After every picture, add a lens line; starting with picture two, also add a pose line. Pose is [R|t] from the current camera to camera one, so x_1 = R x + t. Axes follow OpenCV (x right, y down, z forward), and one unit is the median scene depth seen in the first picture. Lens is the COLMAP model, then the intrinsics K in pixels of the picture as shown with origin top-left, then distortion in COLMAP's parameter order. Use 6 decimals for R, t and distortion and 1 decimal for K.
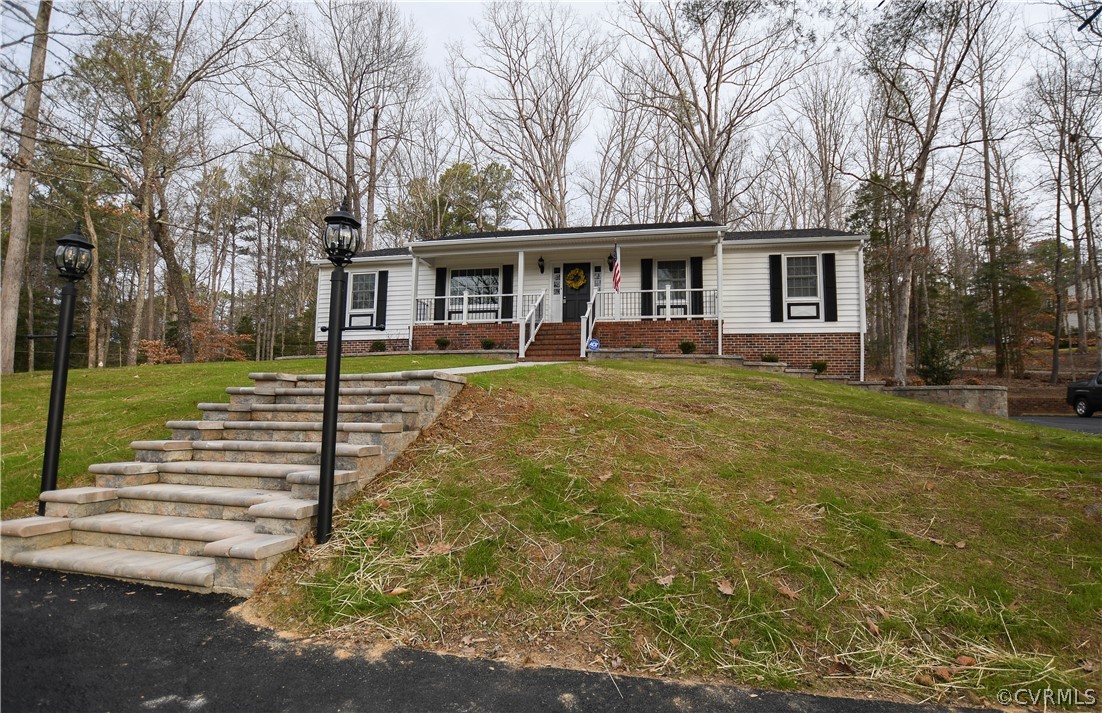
lens RADIAL K [[499.1, 0, 545.5], [0, 499.1, 353.3], [0, 0, 1]] dist [-0.019601, 0.000287]
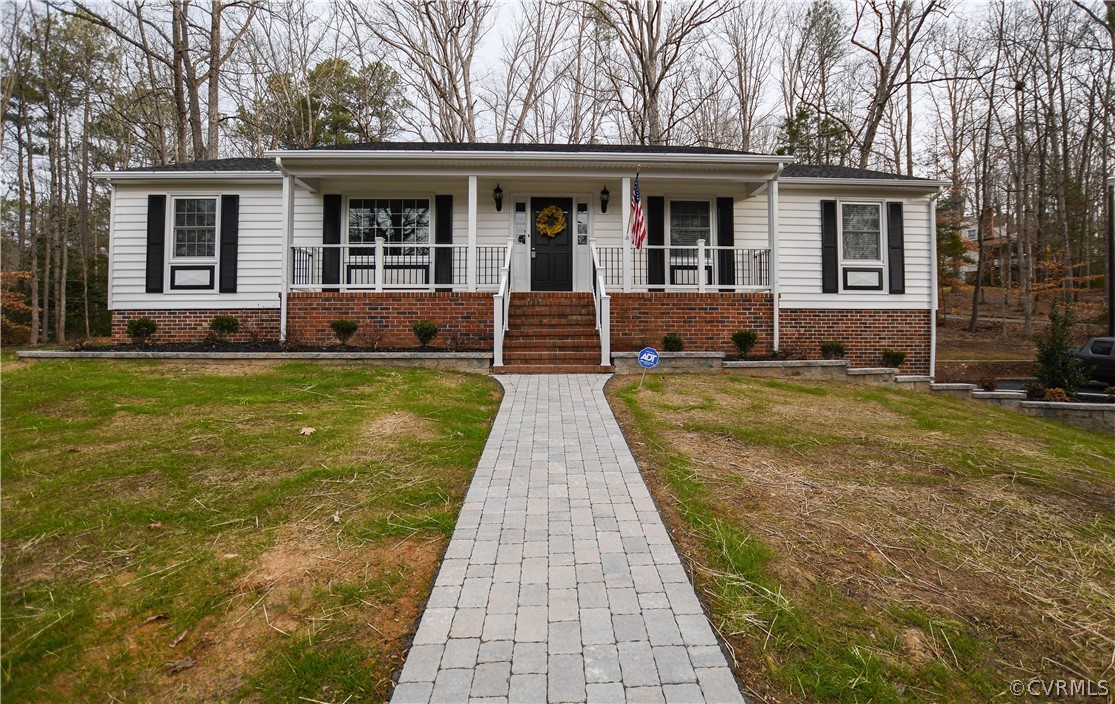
lens RADIAL K [[513.1, 0, 556.3], [0, 513.1, 318.6], [0, 0, 1]] dist [-0.022529, 0.000499]
pose [[0.971643, -0.011173, 0.236189, -0.091654], [-0.006517, 0.997238, 0.073984, -0.067419], [-0.236363, -0.073426, 0.968887, 0.310864]]
